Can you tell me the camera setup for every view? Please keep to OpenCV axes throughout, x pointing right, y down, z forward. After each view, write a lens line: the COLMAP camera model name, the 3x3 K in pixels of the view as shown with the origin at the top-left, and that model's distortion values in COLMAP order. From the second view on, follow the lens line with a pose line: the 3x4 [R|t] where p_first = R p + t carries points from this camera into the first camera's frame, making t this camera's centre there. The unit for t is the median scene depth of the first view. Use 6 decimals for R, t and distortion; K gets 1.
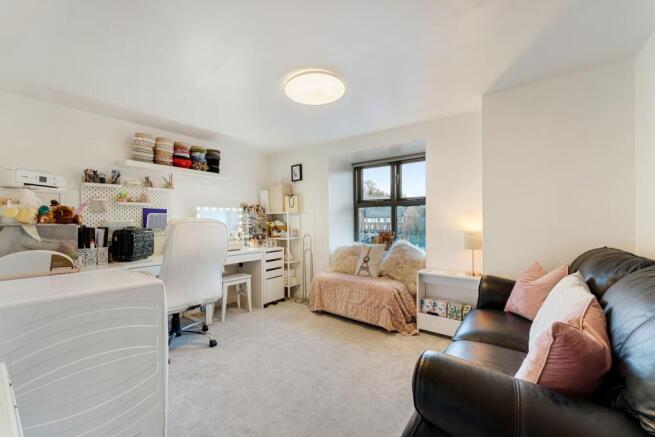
lens RADIAL K [[272.3, 0, 329.7], [0, 272.3, 227.6], [0, 0, 1]] dist [-0.000508, -0.000090]
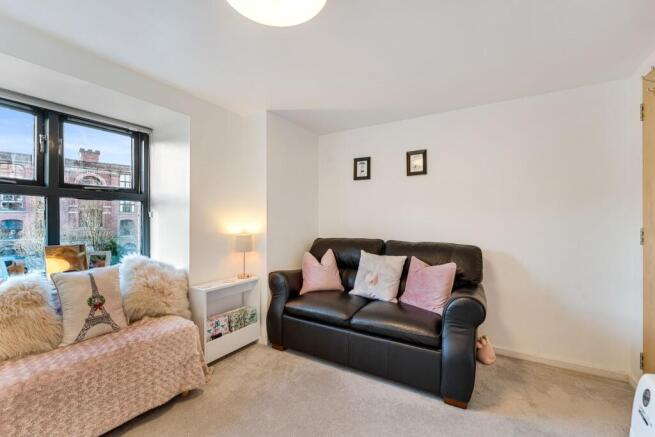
lens RADIAL K [[292.8, 0, 327.5], [0, 292.8, 218.5], [0, 0, 1]] dist [0.000782, 0.000049]
pose [[-0.096761, -0.006756, 0.995285, -0.467653], [0.013307, 0.999879, 0.008081, -0.040699], [-0.995219, 0.014026, -0.096660, 0.635624]]
